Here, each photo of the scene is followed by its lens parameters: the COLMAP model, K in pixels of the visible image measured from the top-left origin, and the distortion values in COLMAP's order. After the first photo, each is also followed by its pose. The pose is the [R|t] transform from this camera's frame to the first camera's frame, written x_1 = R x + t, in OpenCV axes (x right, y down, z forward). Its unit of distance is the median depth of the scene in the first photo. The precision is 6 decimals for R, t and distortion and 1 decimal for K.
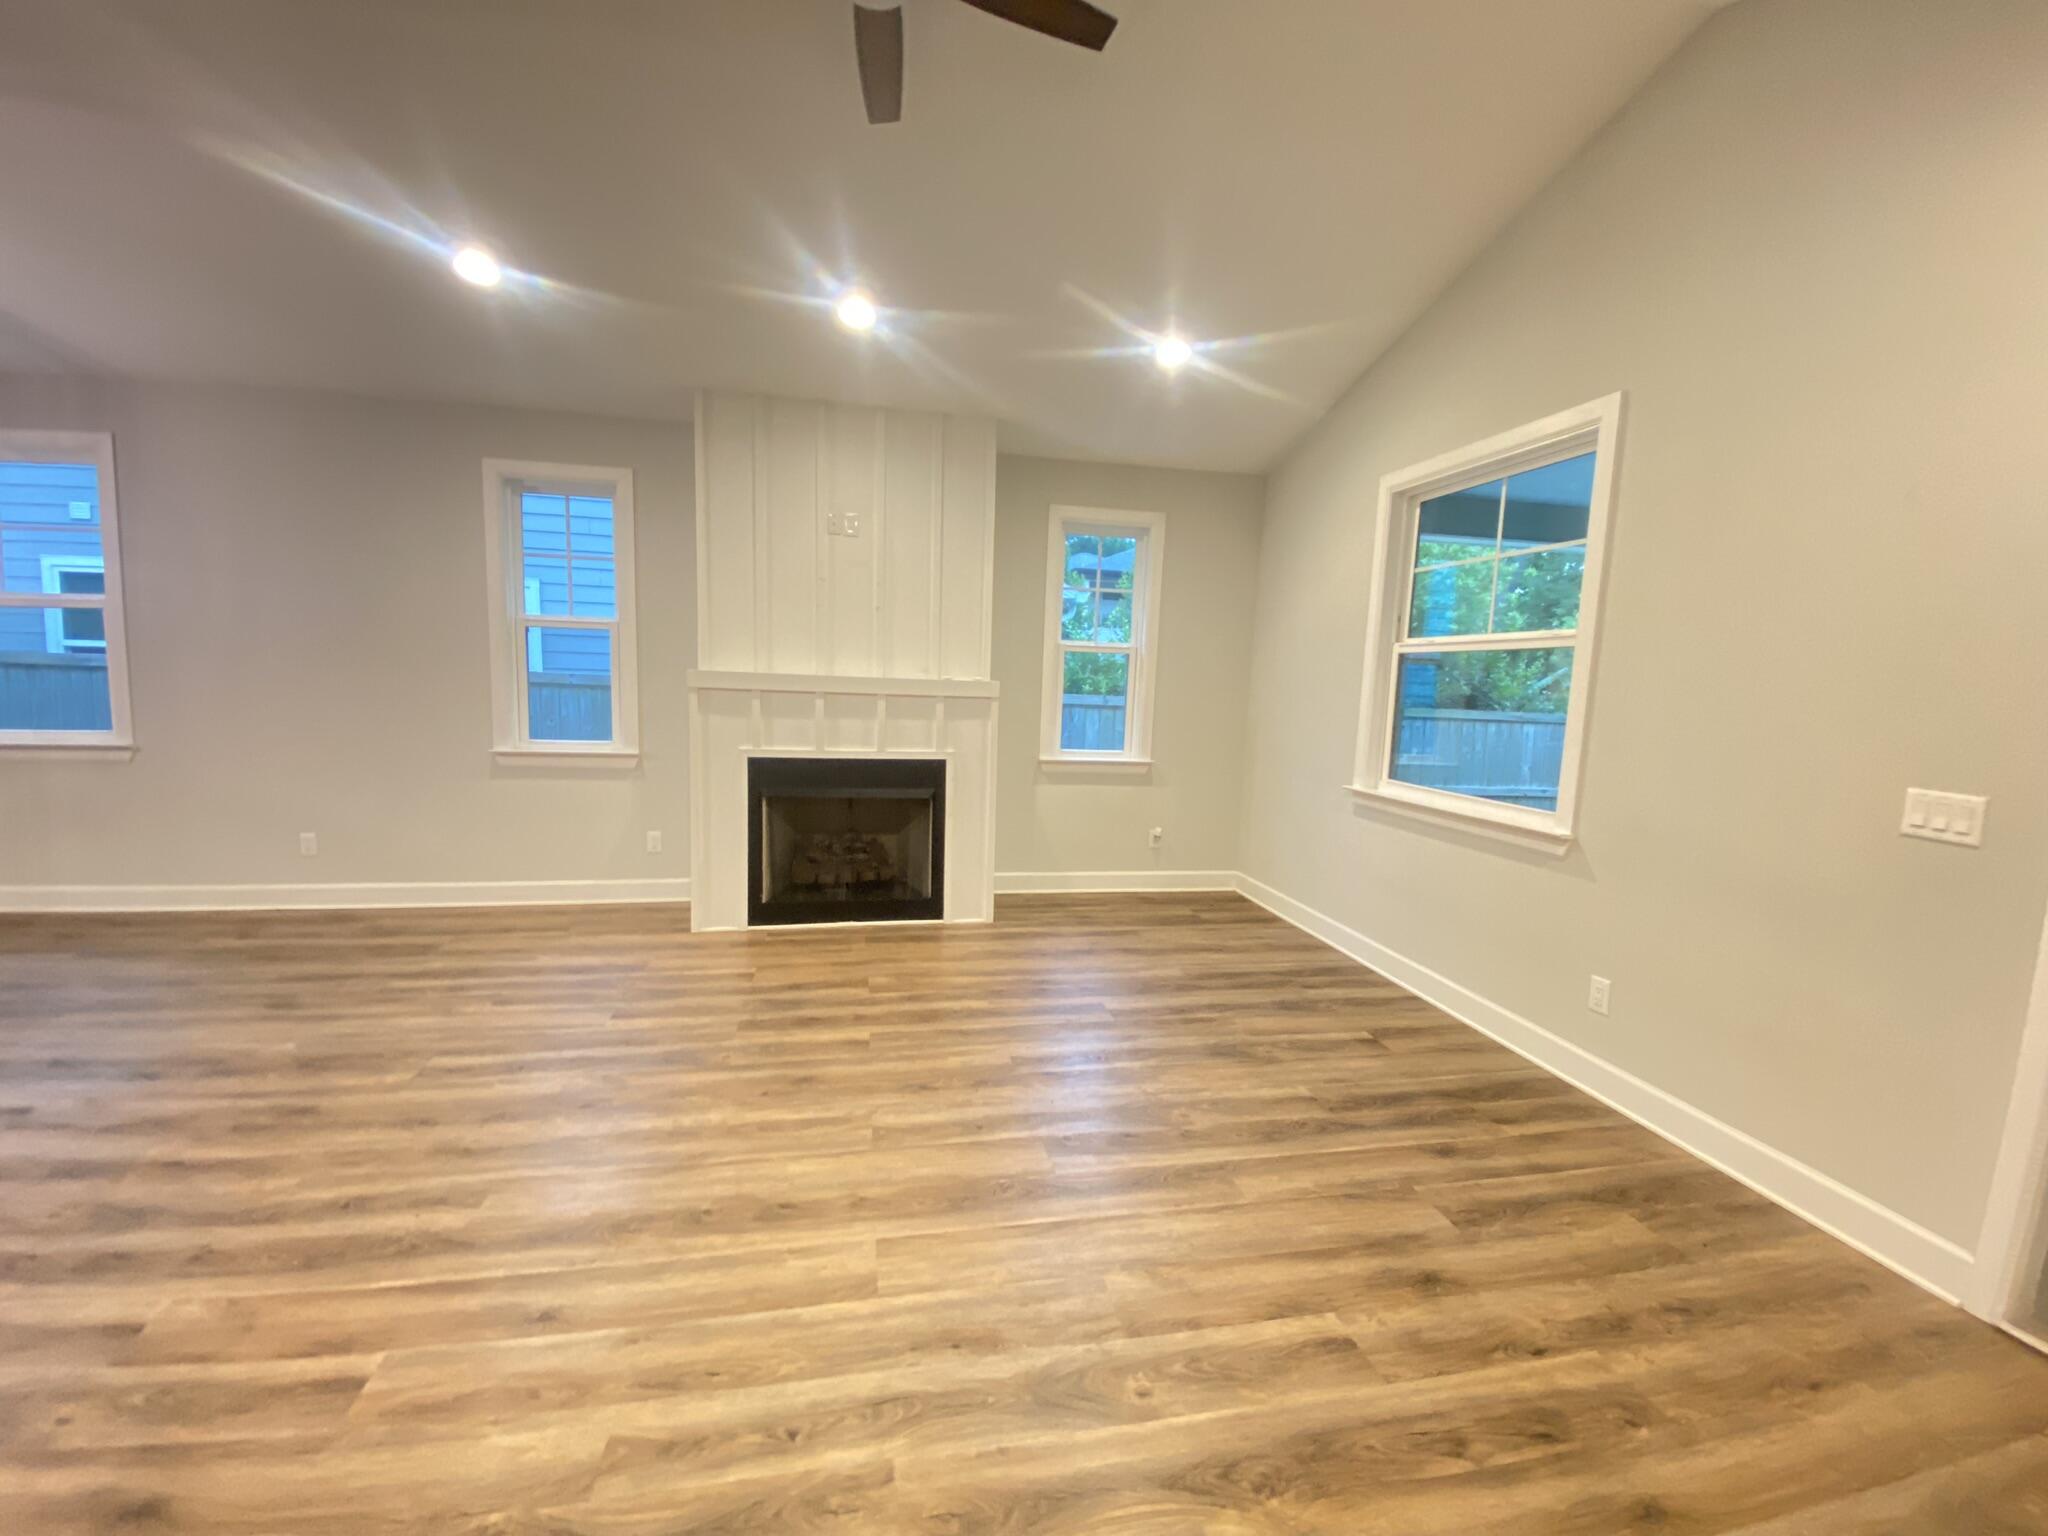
lens RADIAL K [[822.4, 0, 1018.6], [0, 822.4, 778.1], [0, 0, 1]] dist [0.033142, -0.028476]
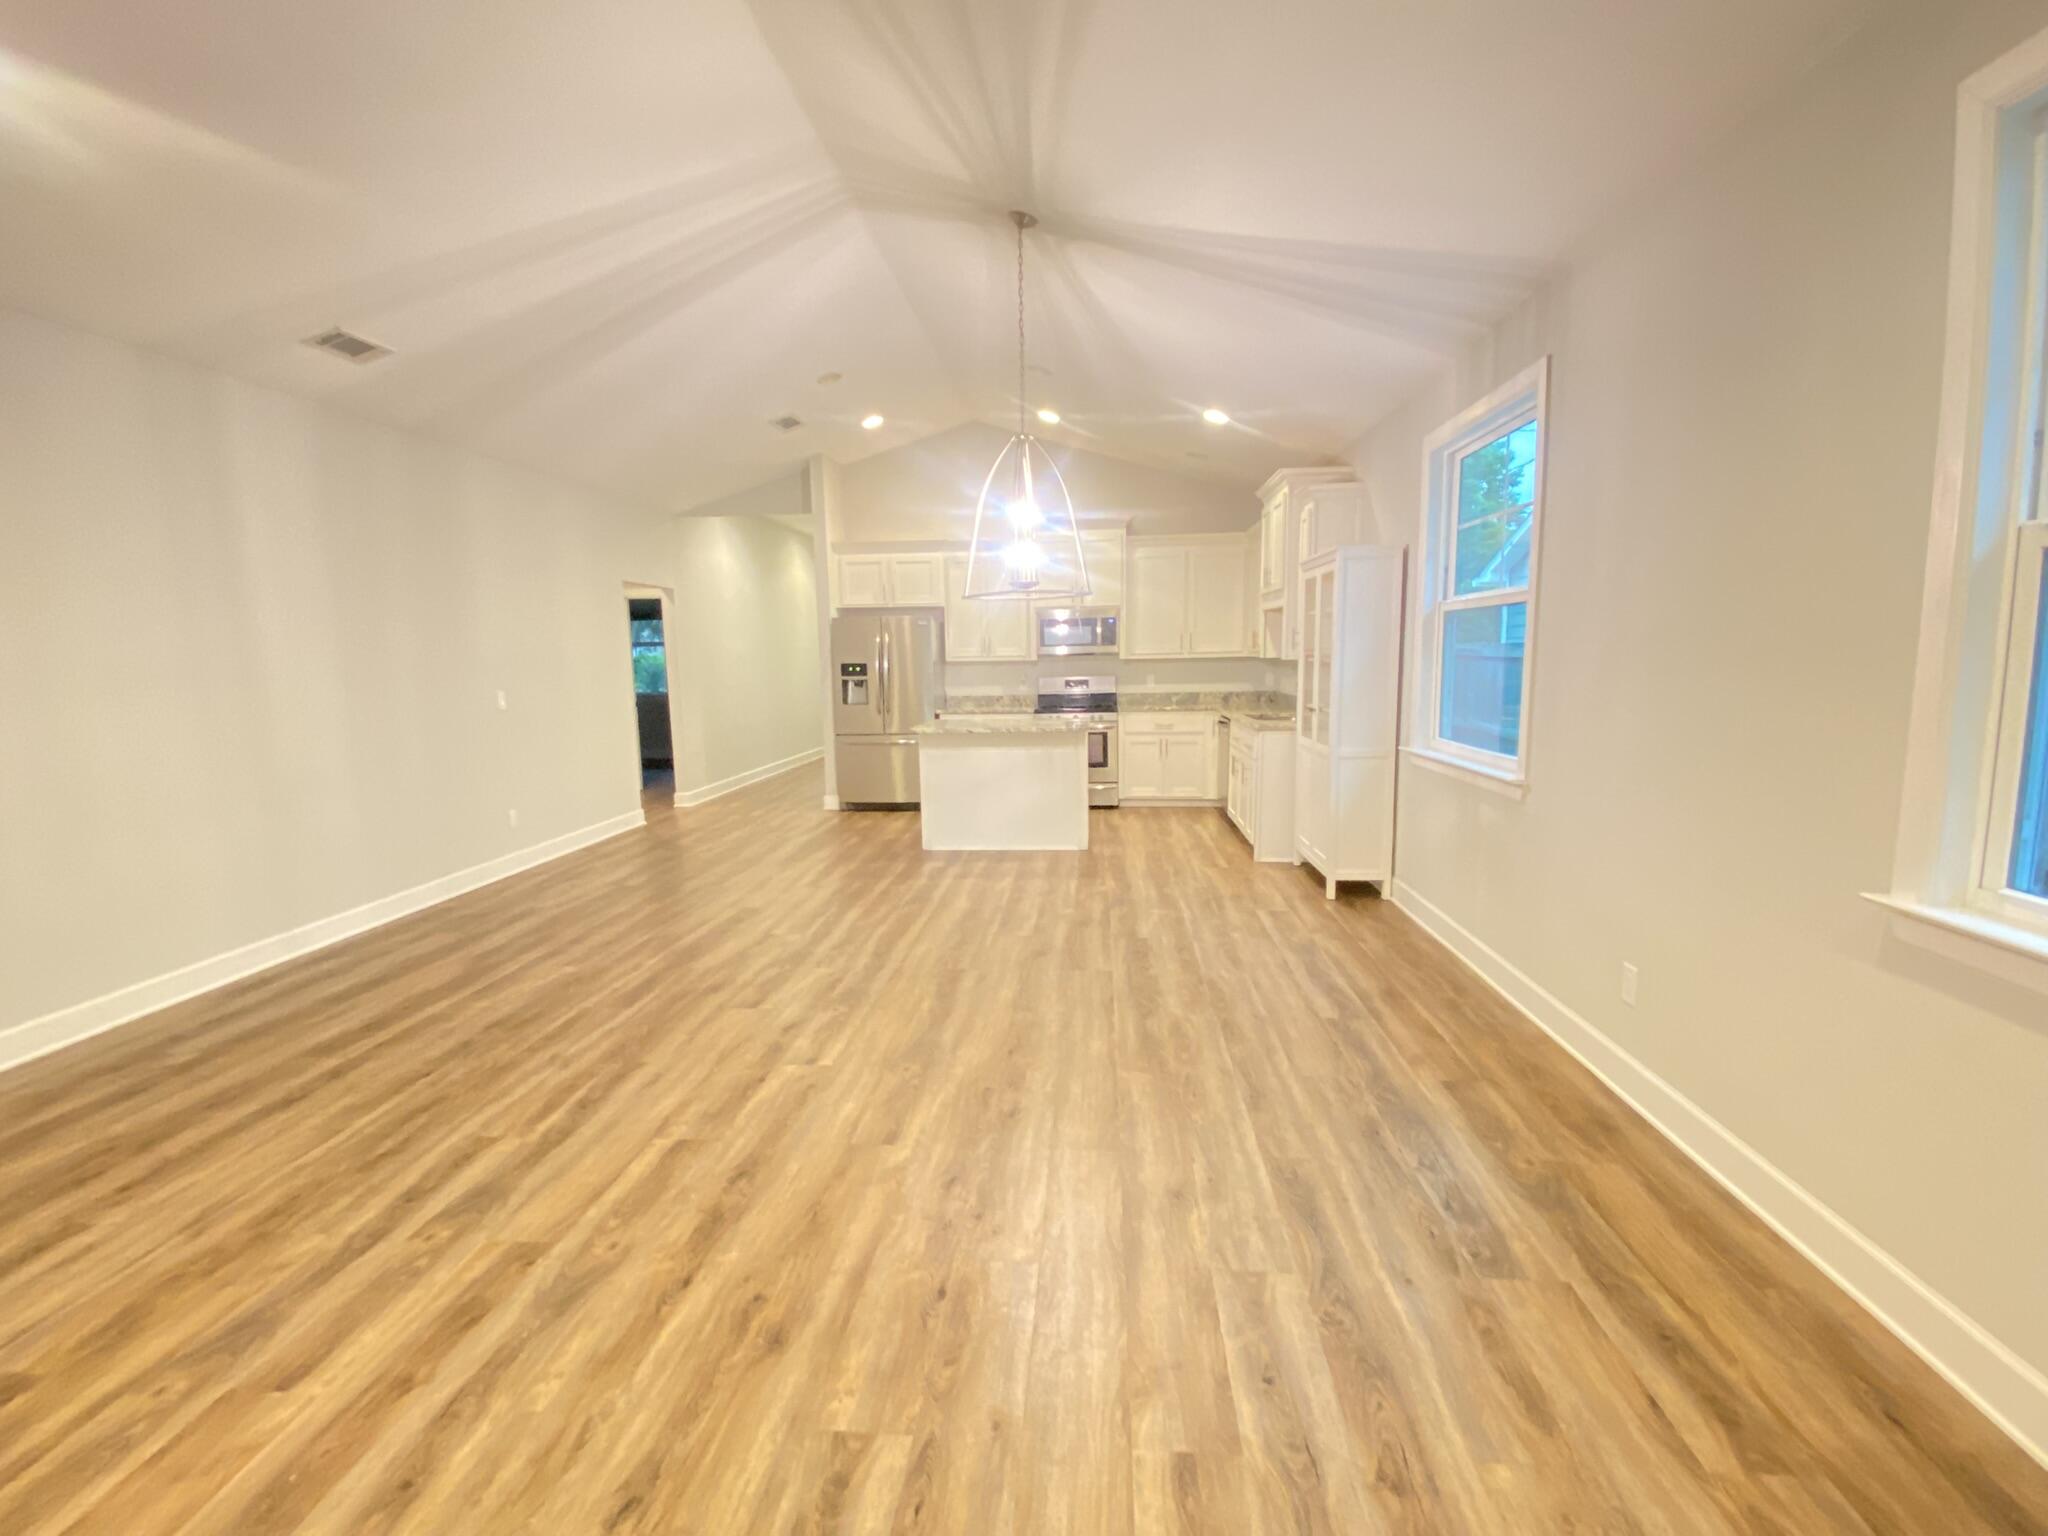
lens RADIAL K [[931.2, 0, 1019.0], [0, 931.2, 779.2], [0, 0, 1]] dist [0.049414, -0.040946]
pose [[-0.281250, 0.099483, -0.954464, -0.133554], [-0.109311, 0.984817, 0.134858, -0.105461], [0.953389, 0.142262, -0.266105, 0.782469]]
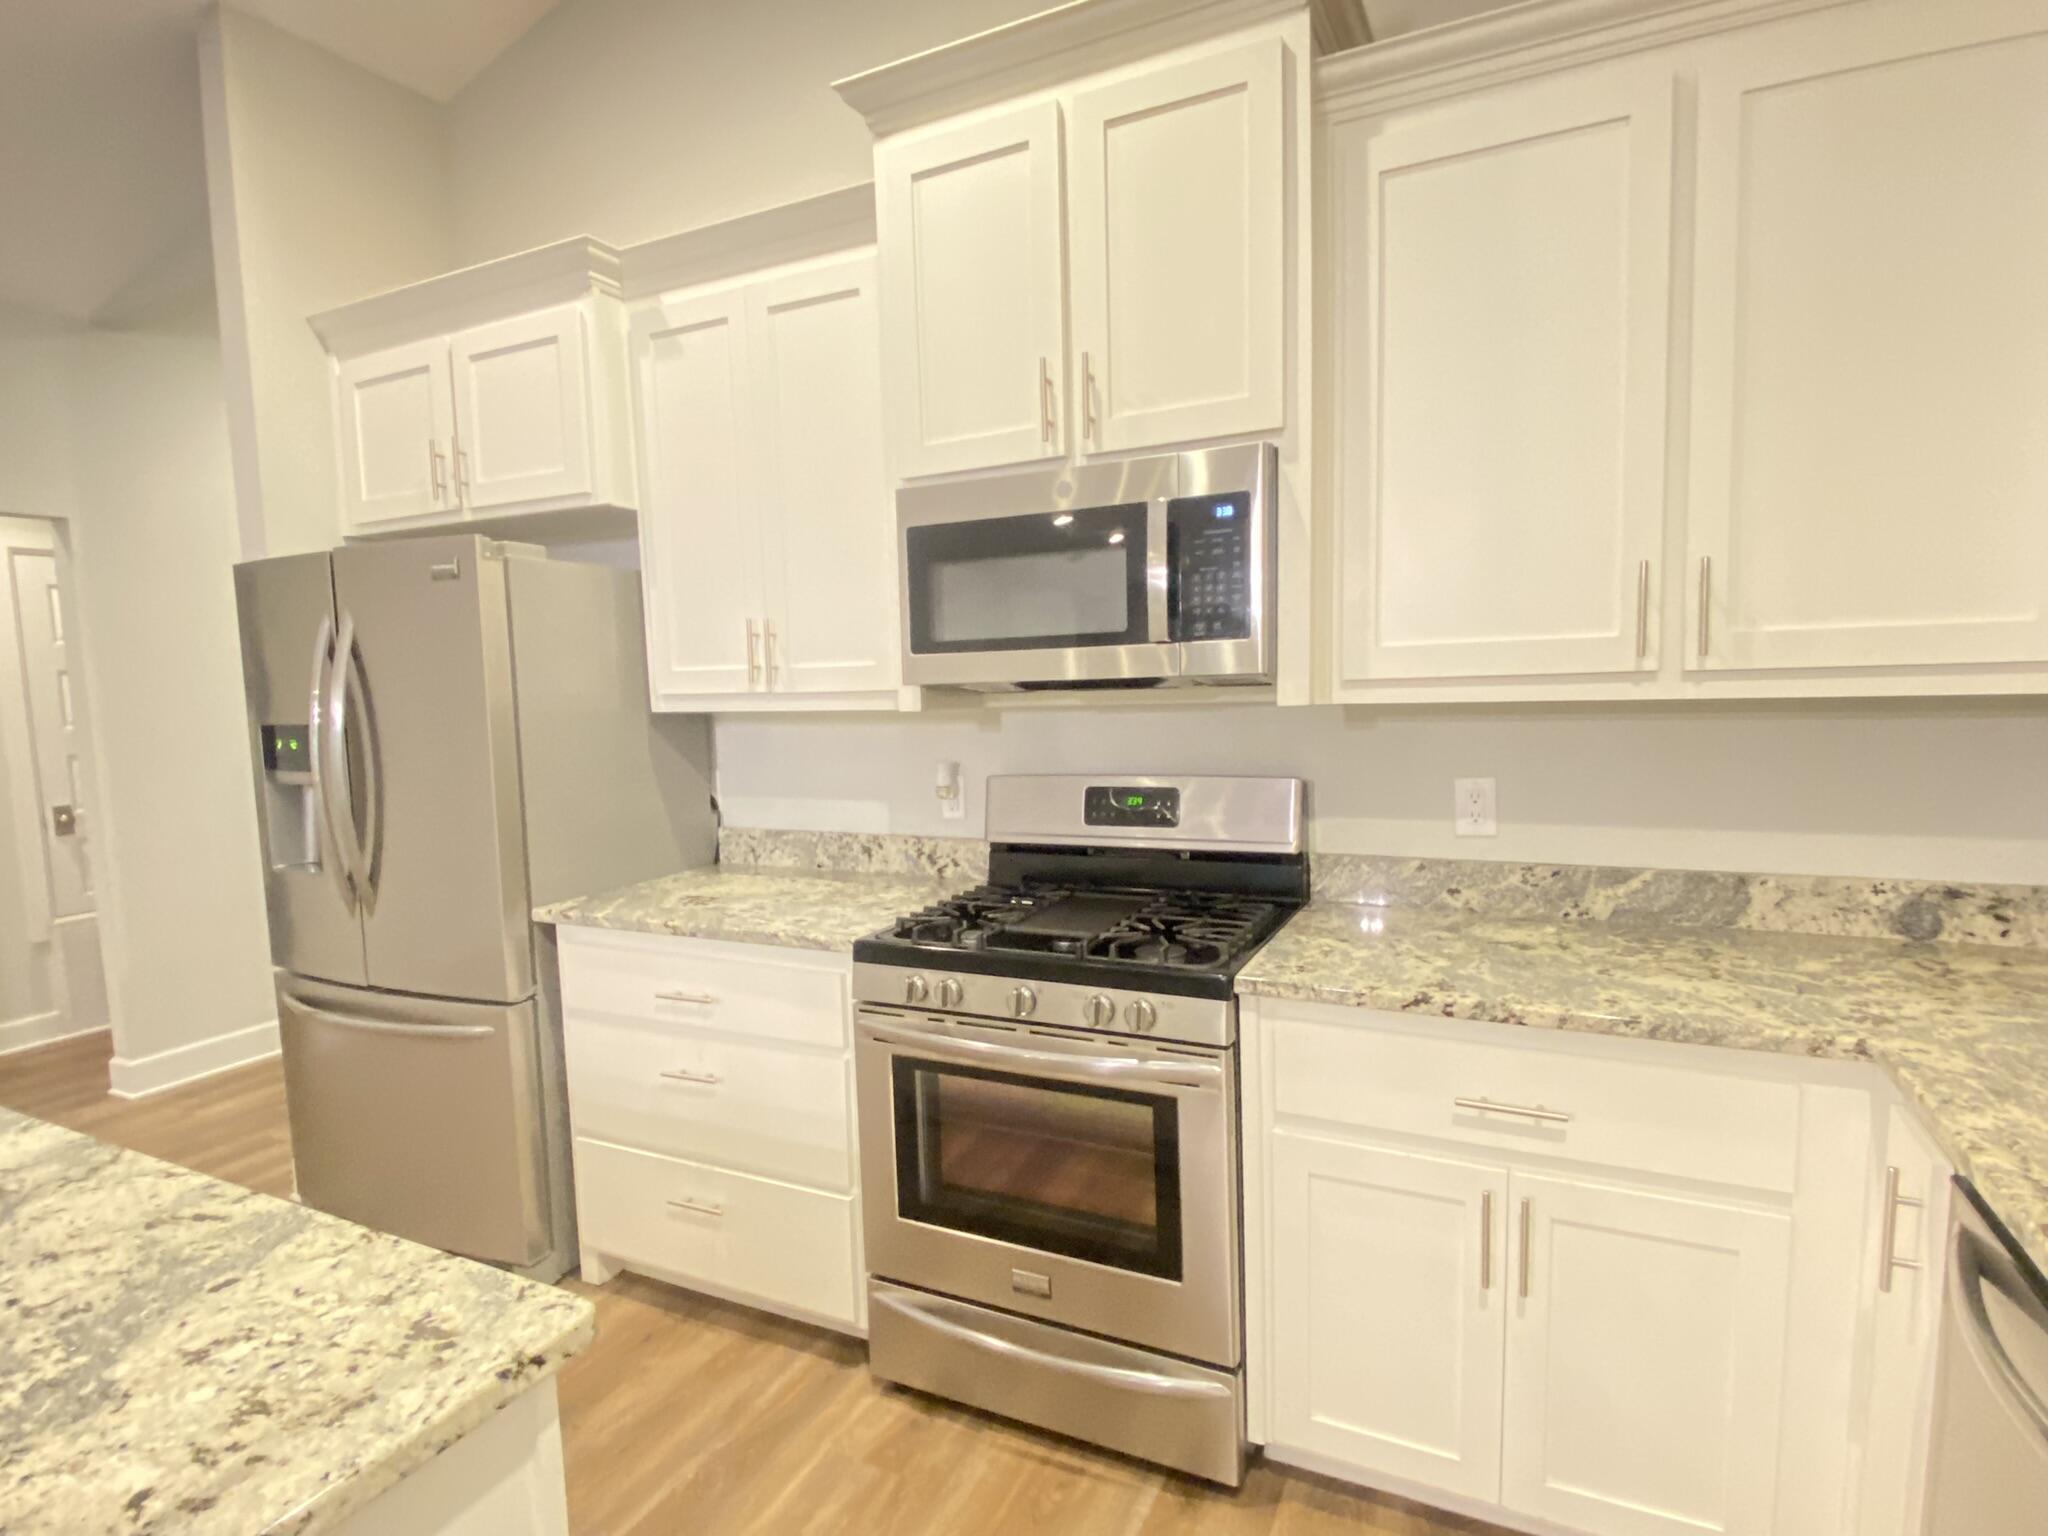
lens RADIAL K [[1054.5, 0, 1027.8], [0, 1054.5, 778.3], [0, 0, 1]] dist [0.037307, -0.033388]
pose [[-0.607229, 0.059721, -0.792279, -1.669376], [-0.088961, 0.985790, 0.142490, -0.137593], [0.789531, 0.157006, -0.593287, 0.610837]]
